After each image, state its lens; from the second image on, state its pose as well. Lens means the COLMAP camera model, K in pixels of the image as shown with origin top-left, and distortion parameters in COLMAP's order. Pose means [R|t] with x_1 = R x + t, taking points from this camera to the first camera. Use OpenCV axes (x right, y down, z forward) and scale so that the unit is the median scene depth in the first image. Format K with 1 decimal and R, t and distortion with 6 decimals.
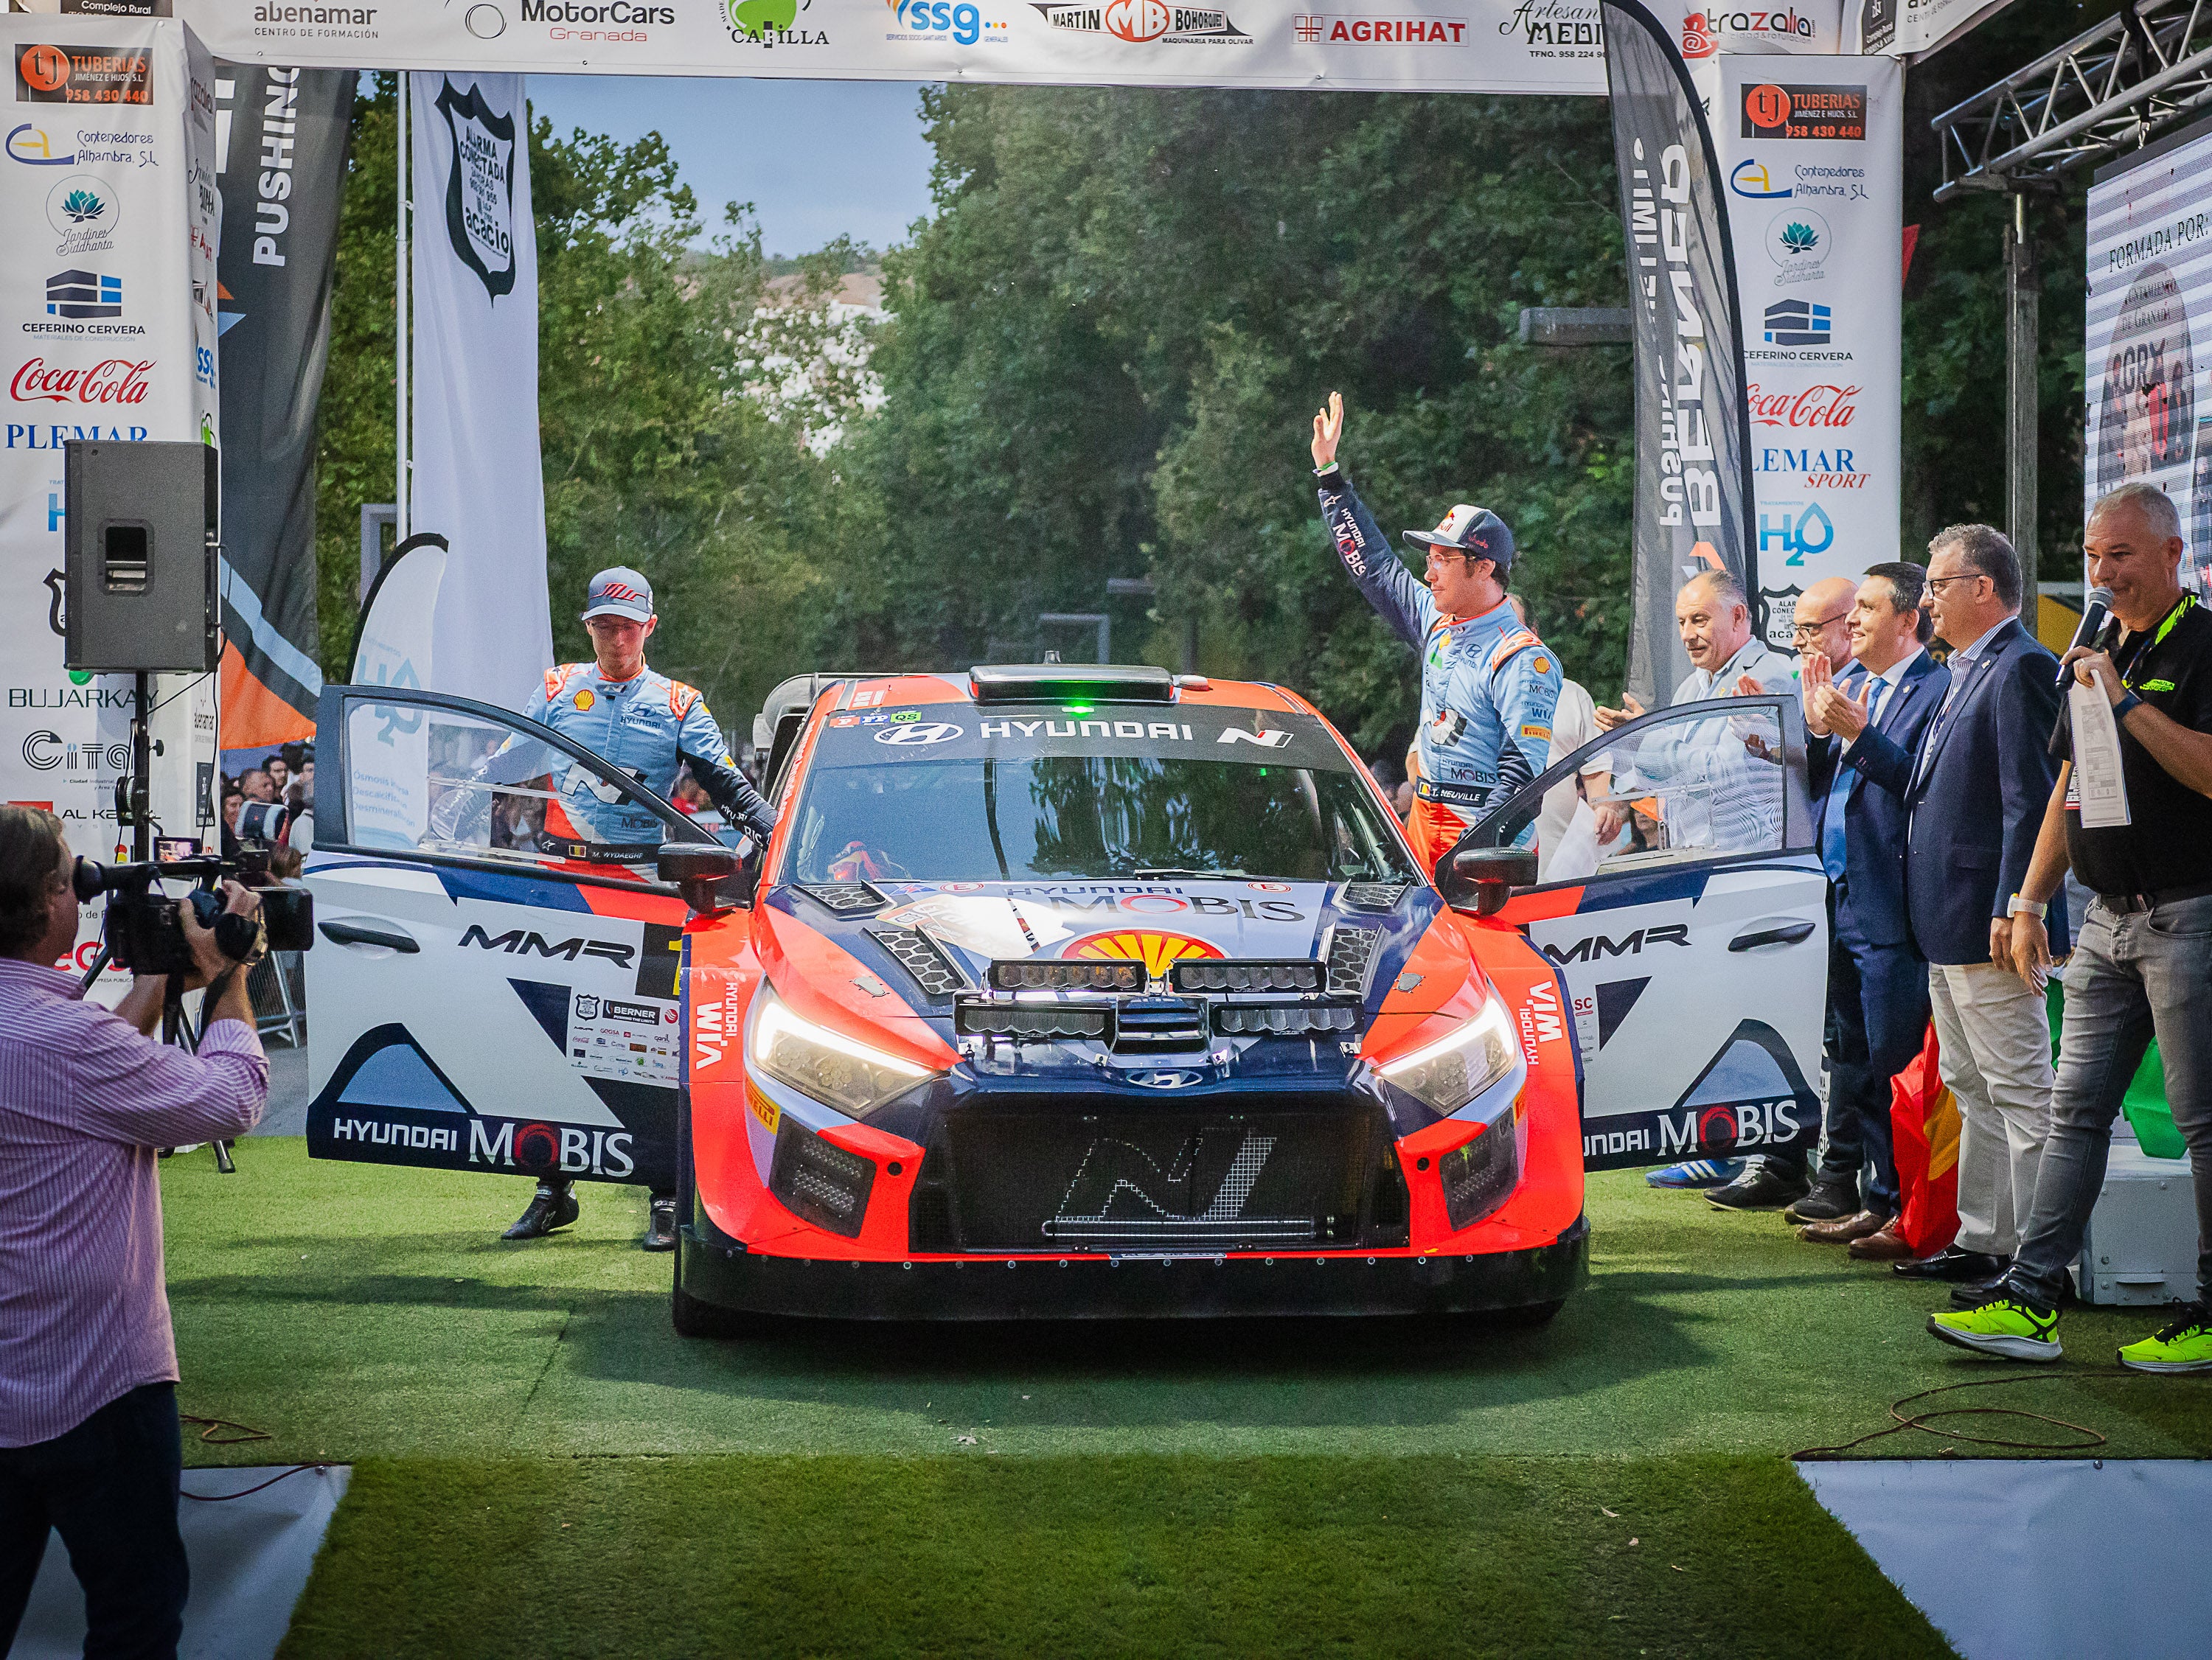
lens RADIAL K [[3463.6, 0, 1105.3], [0, 3463.6, 827.2], [0, 0, 1]] dist [0.081498, 0.000000]
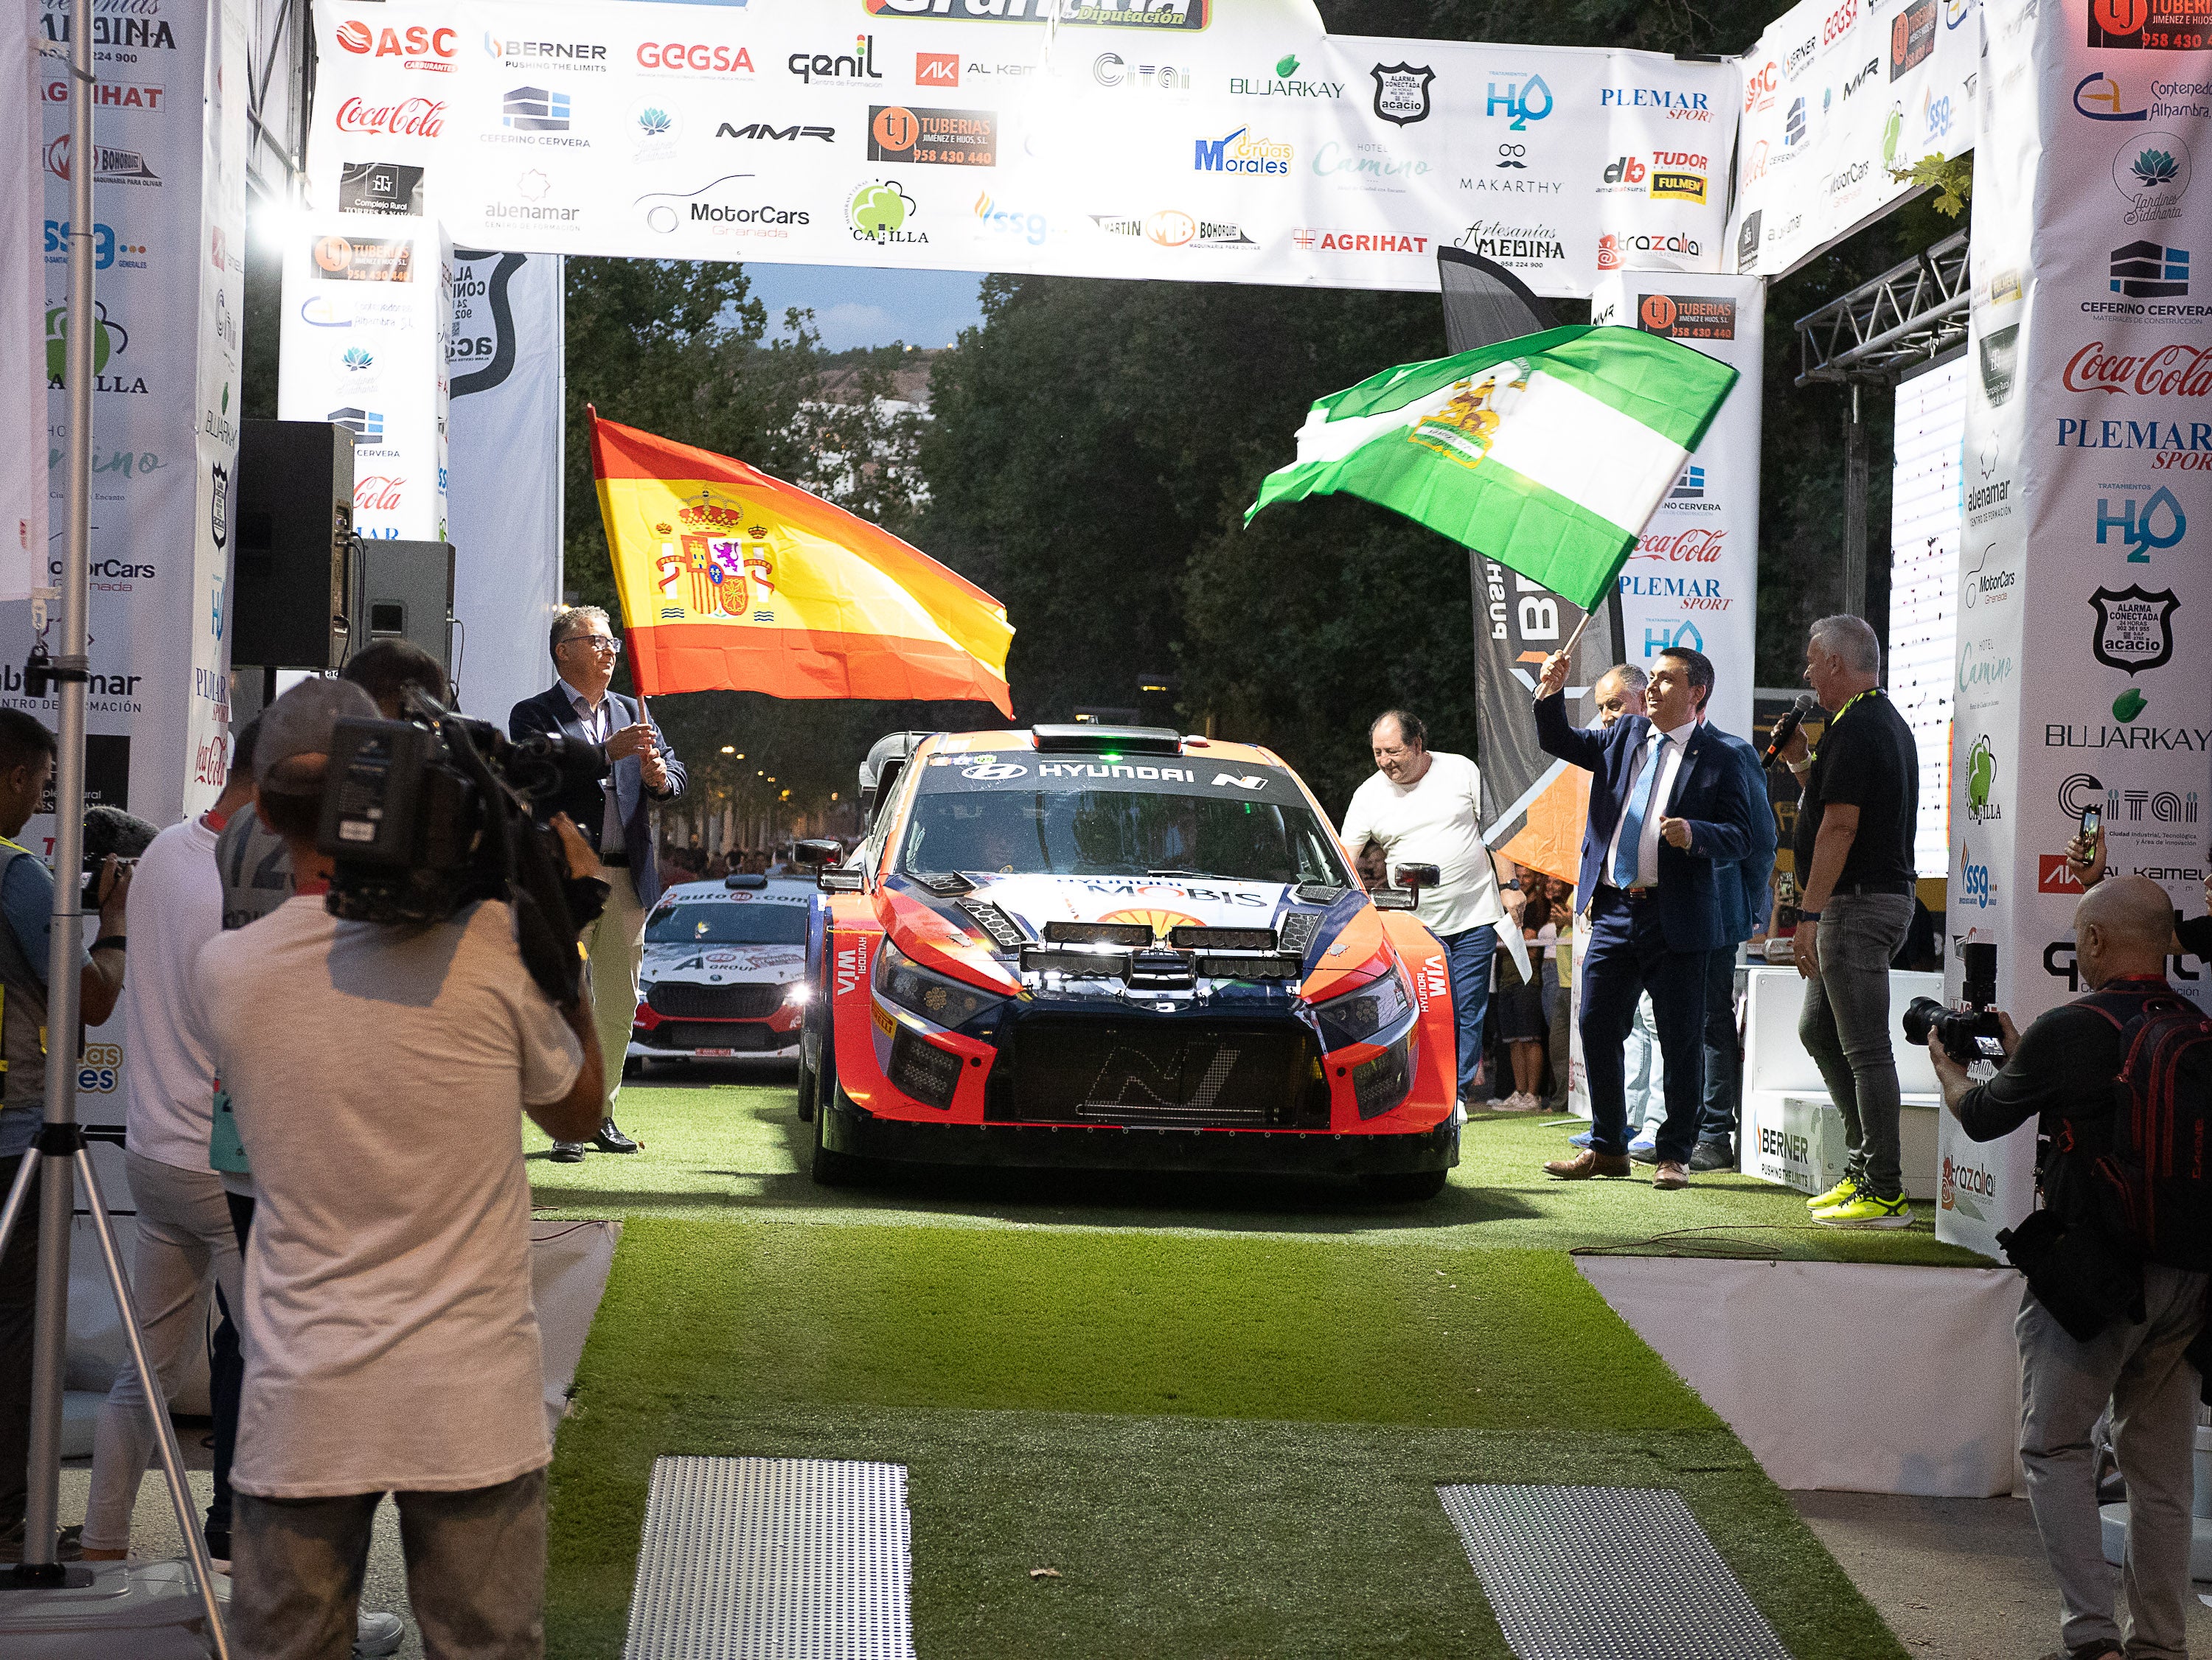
lens RADIAL K [[3463.6, 0, 1117.0], [0, 3463.6, 900.9], [0, 0, 1]] dist [0.081498, 0.000000]
pose [[0.999637, 0.026574, -0.004405, 0.001809], [-0.026606, 0.999620, -0.007209, 0.024757], [0.004212, 0.007324, 0.999964, -0.281154]]
